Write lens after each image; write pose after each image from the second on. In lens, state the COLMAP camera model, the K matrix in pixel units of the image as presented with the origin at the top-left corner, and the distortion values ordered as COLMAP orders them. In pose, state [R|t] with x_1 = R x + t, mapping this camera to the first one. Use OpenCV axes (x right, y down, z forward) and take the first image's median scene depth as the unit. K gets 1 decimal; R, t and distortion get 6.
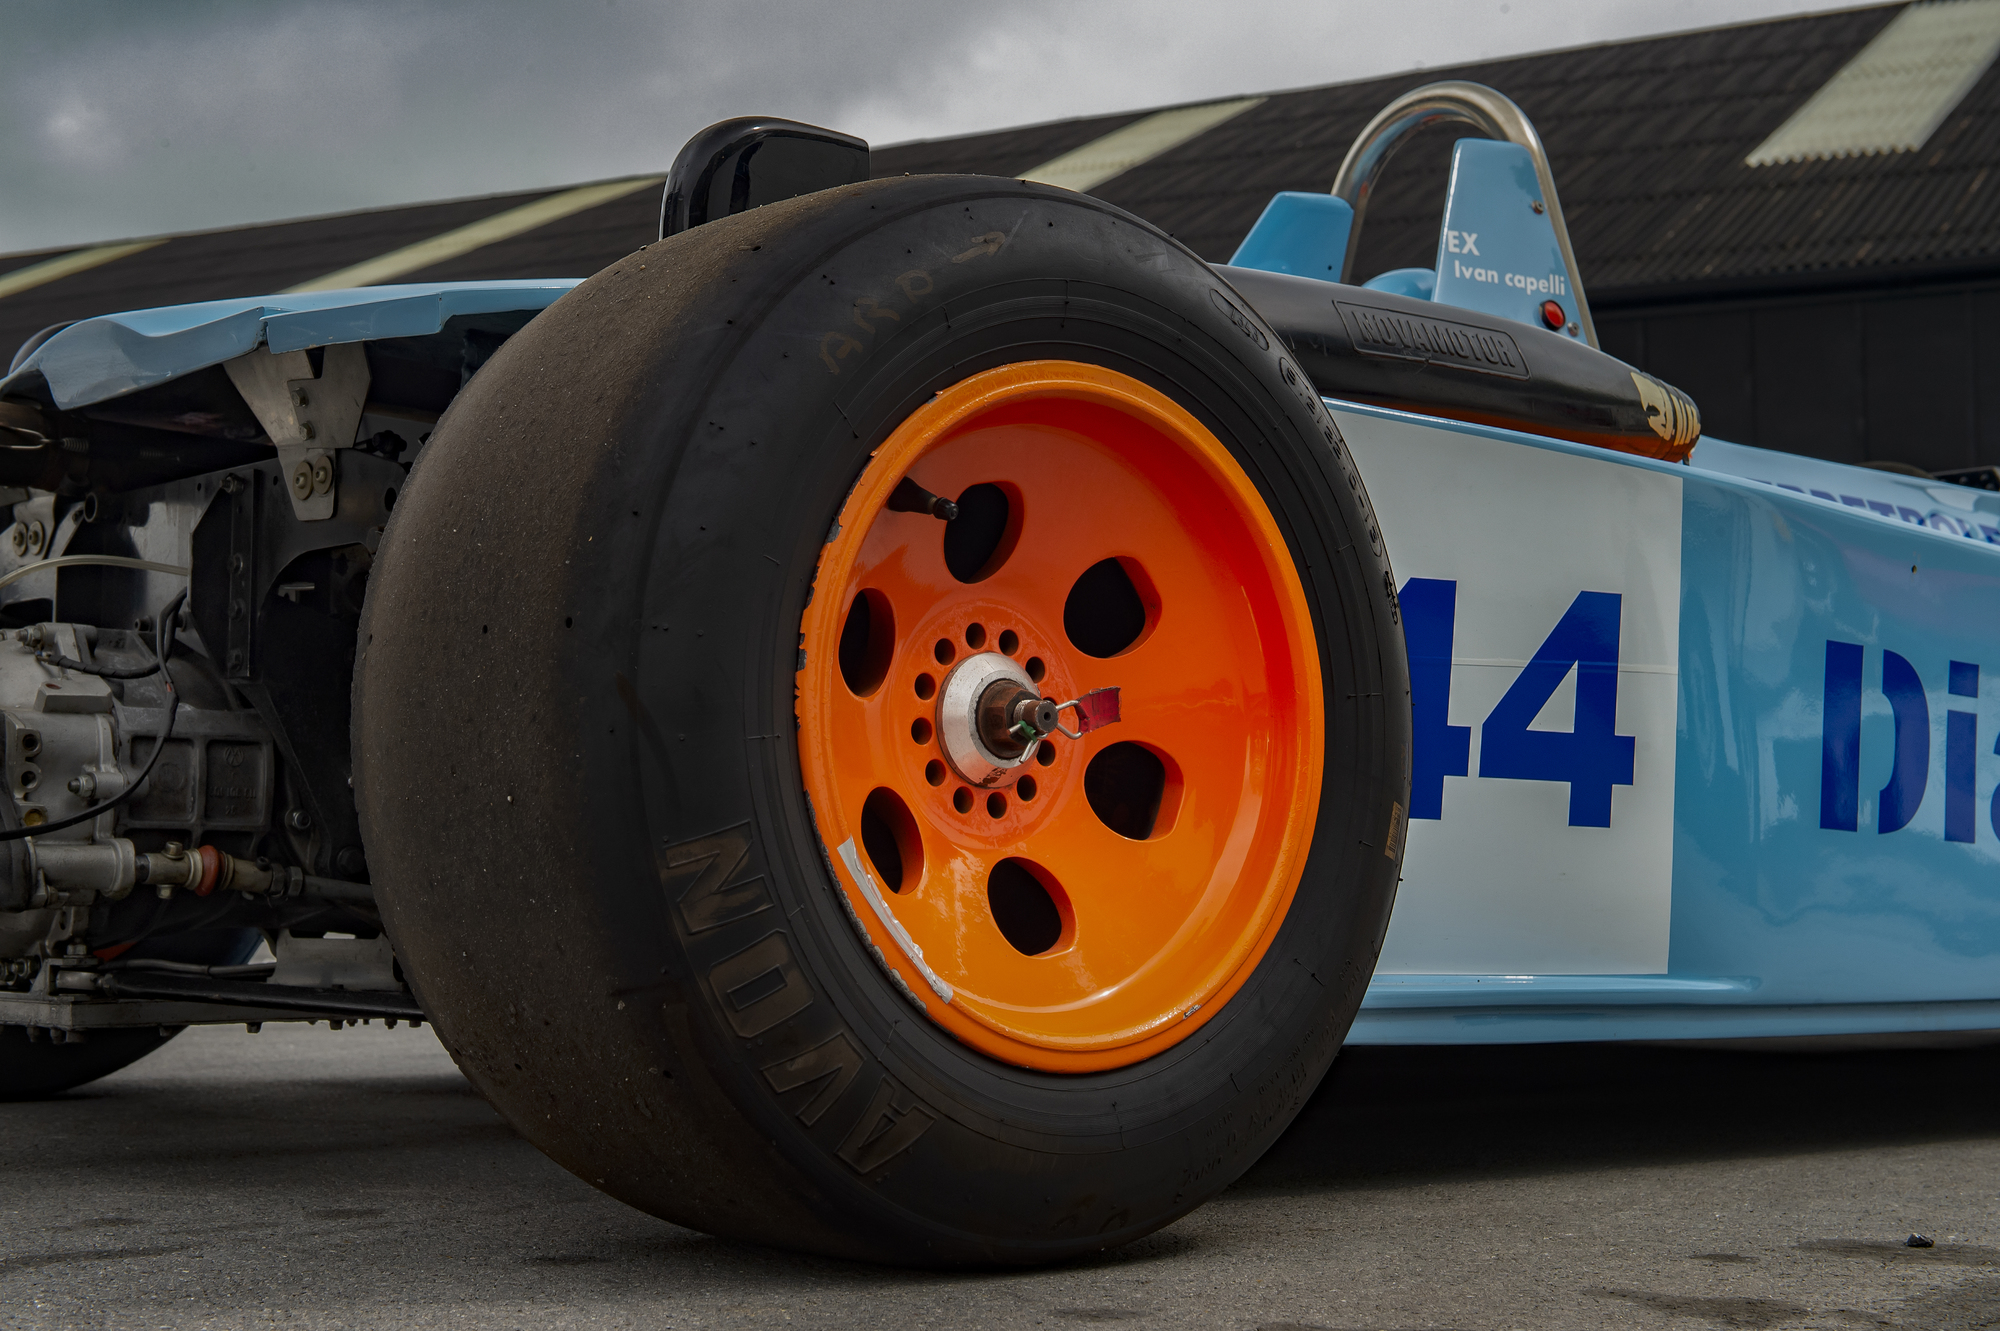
lens RADIAL K [[3035.3, 0, 1000.0], [0, 3035.3, 665.5], [0, 0, 1]] dist [0.153819, -0.041092]
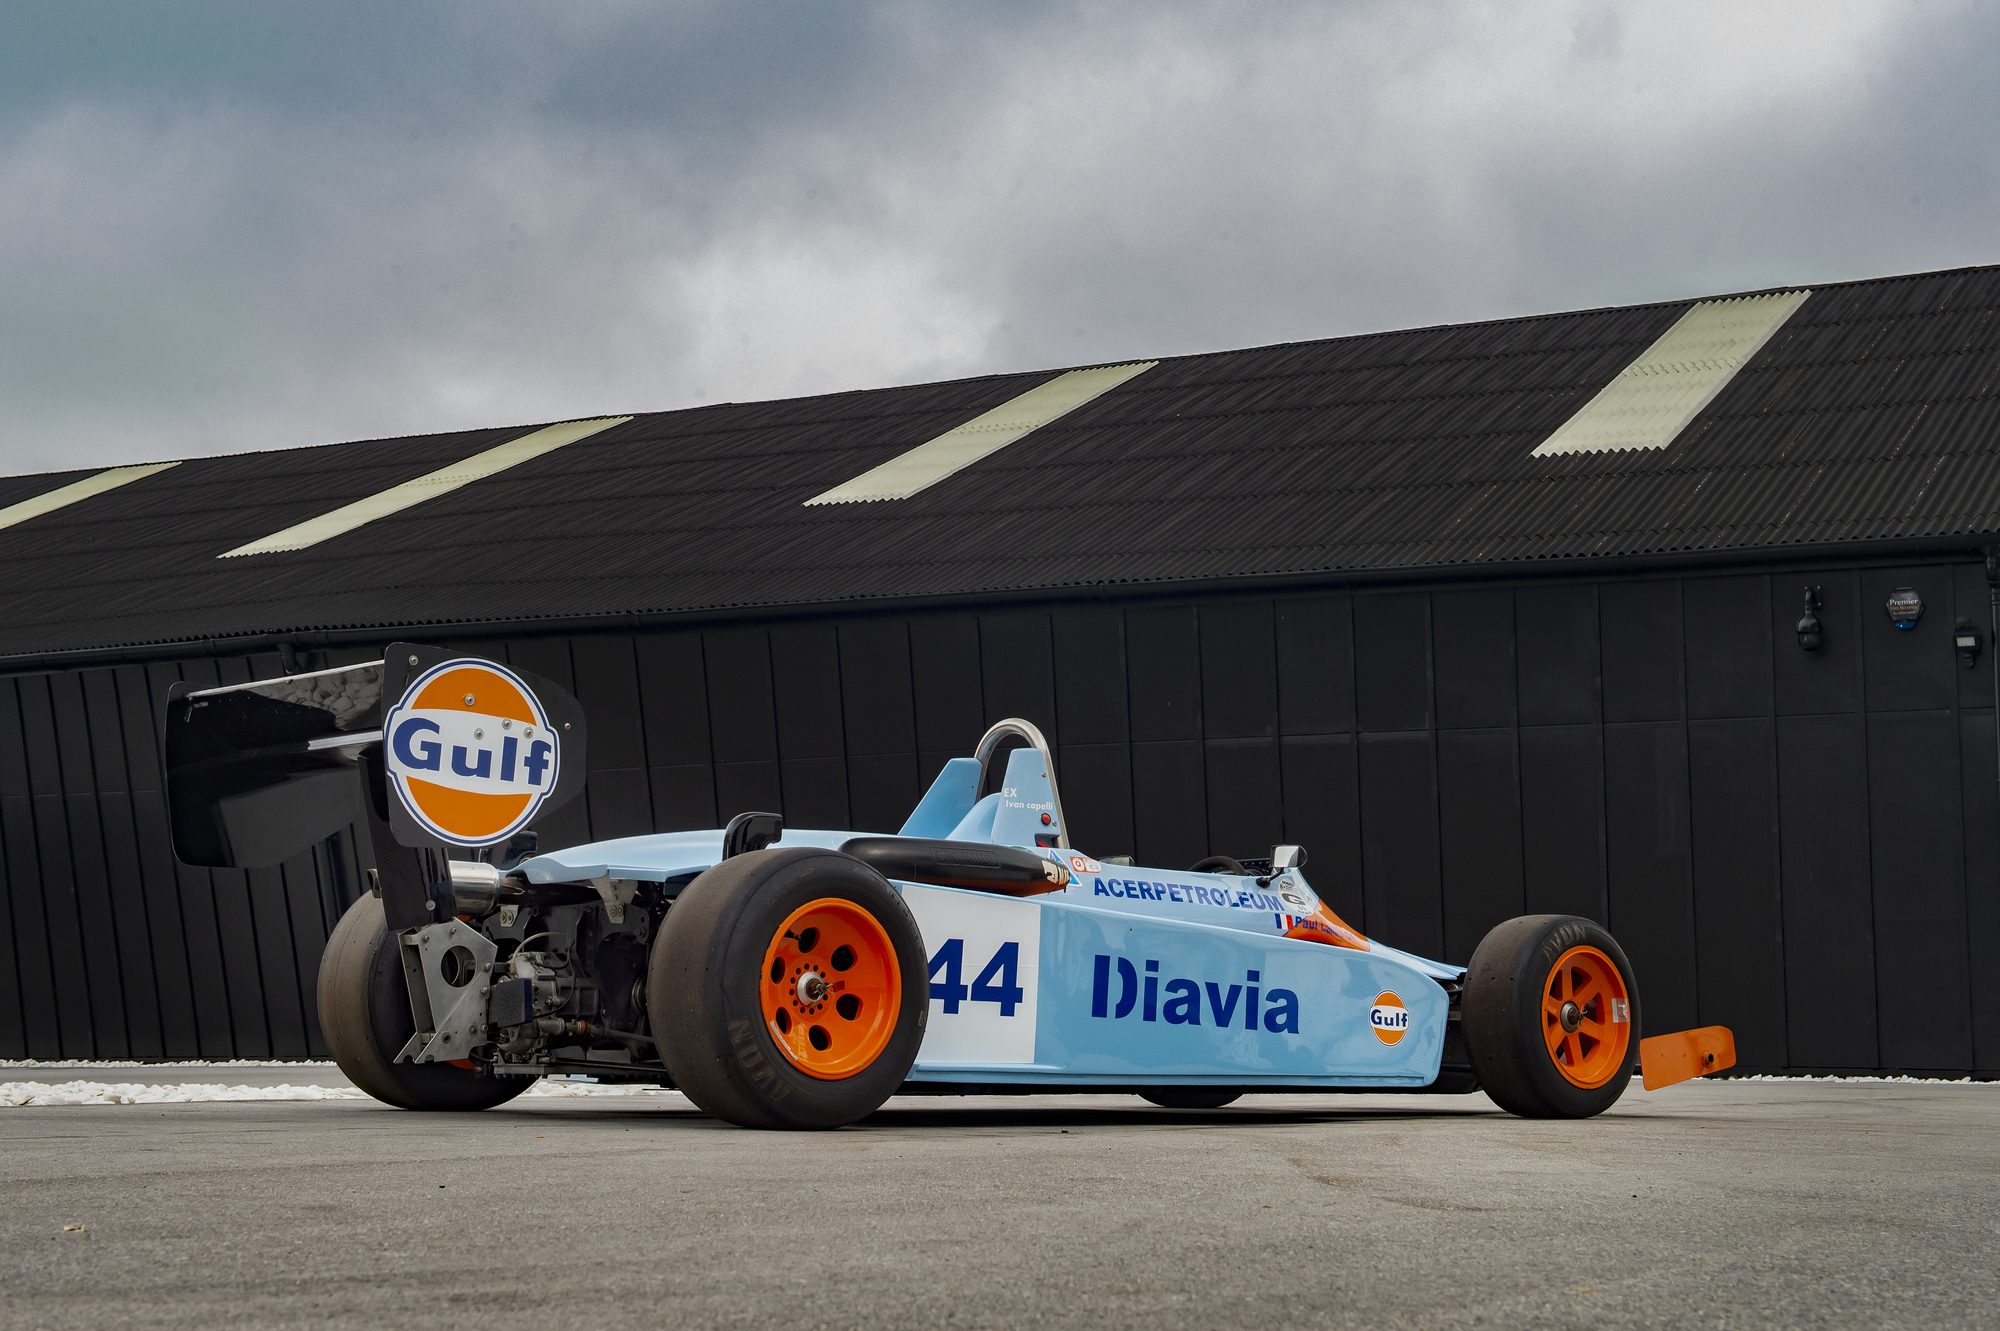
lens RADIAL K [[3051.5, 0, 1000.0], [0, 3051.5, 665.5], [0, 0, 1]] dist [0.122866, 0.140081]
pose [[0.999804, 0.008511, 0.017873, 0.115370], [-0.007529, 0.998496, -0.054298, -0.128258], [-0.018308, 0.054153, 0.998365, -2.028218]]
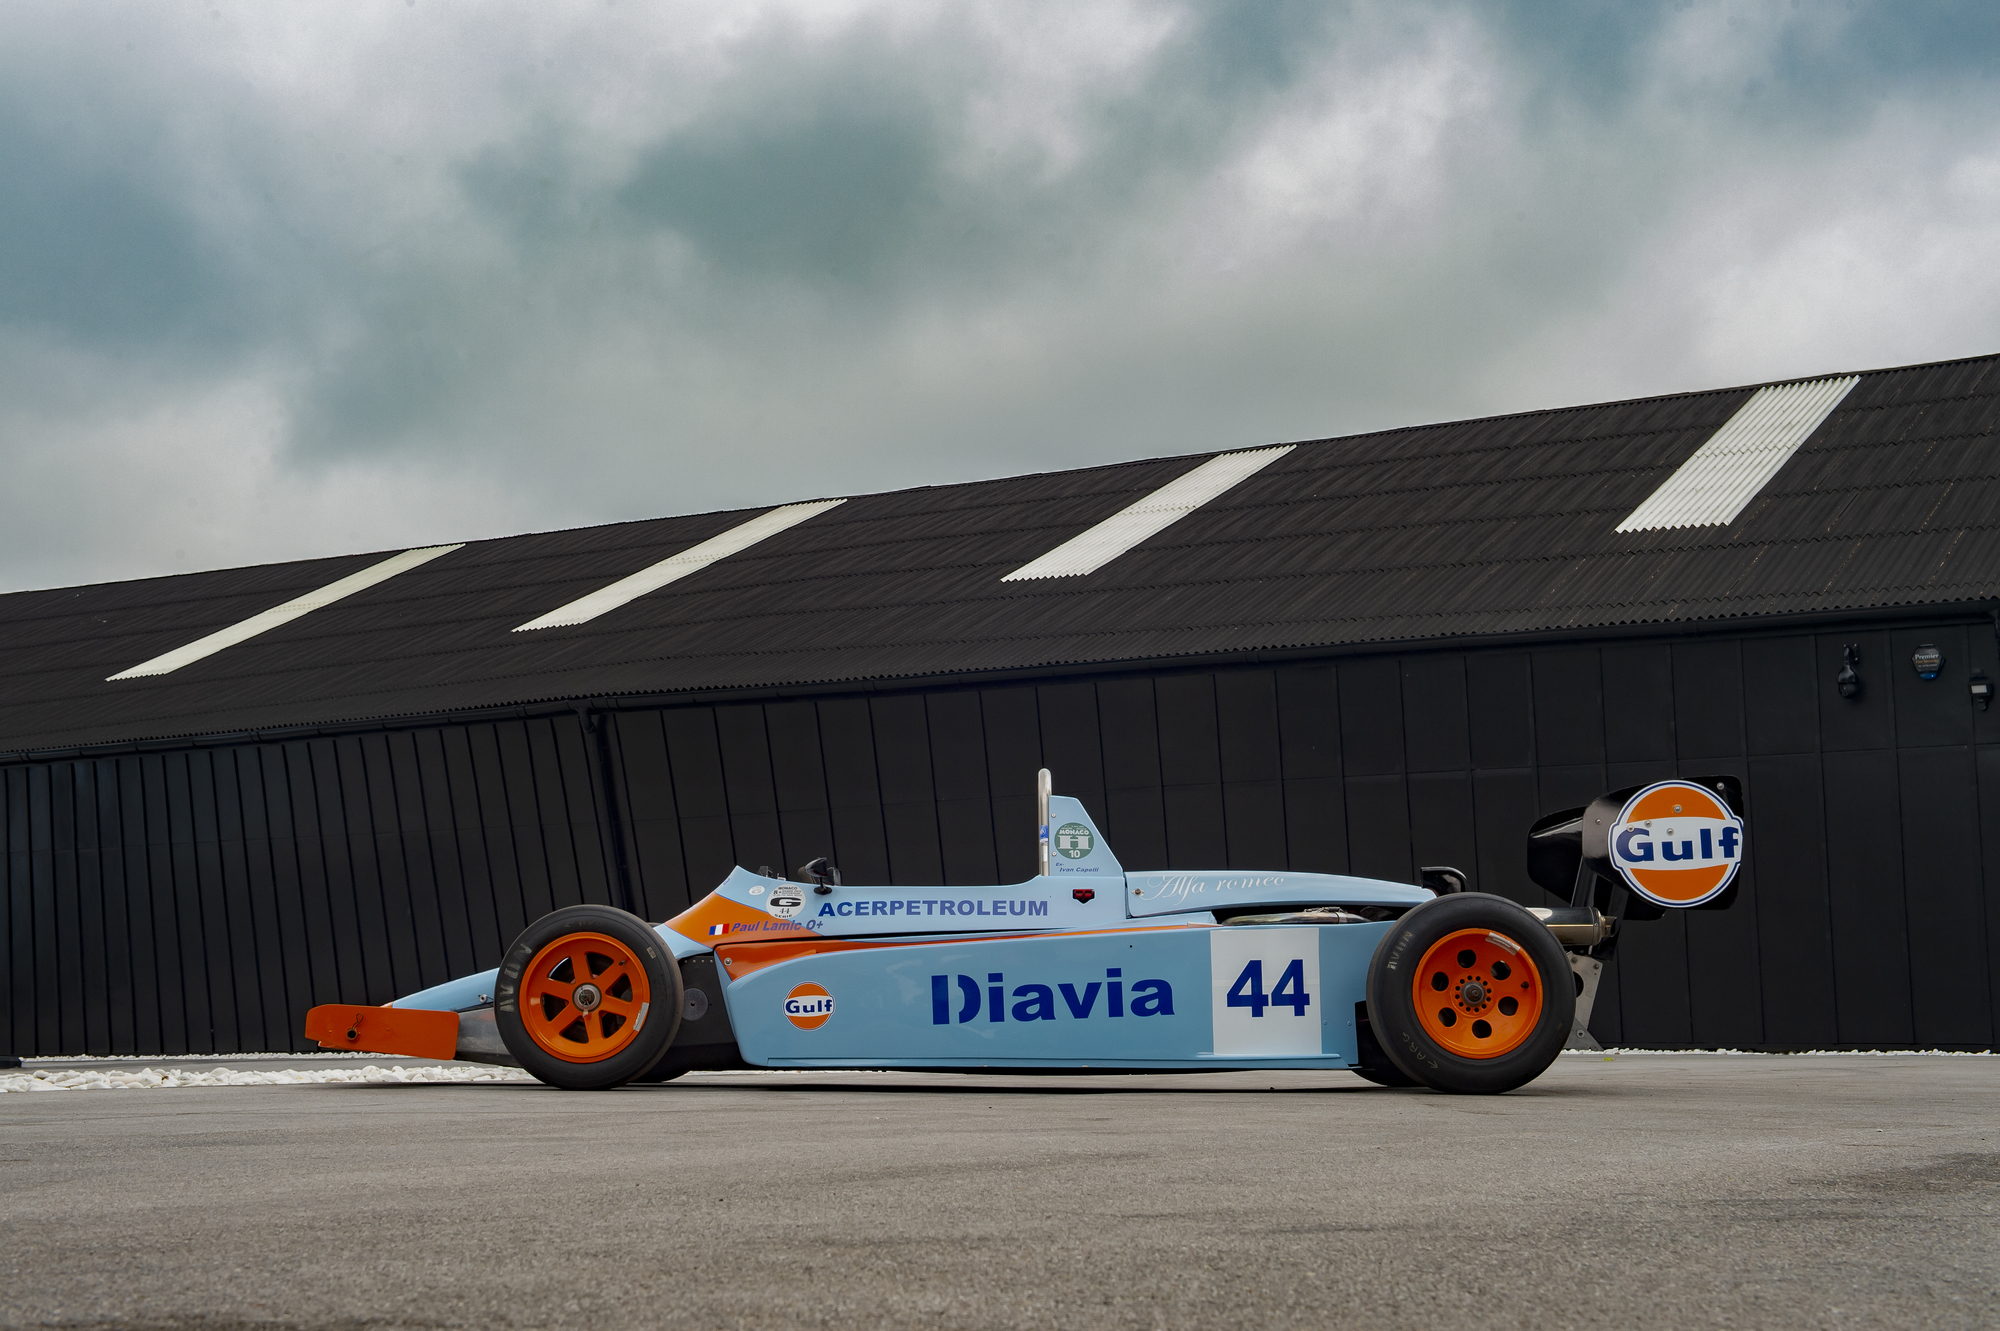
lens RADIAL K [[2804.4, 0, 1000.0], [0, 2804.4, 665.5], [0, 0, 1]] dist [0.138253, 0.074586]
pose [[0.999337, -0.011000, -0.034704, -0.016397], [0.008877, 0.998114, -0.060738, -0.218900], [0.035307, 0.060389, 0.997550, -3.342482]]
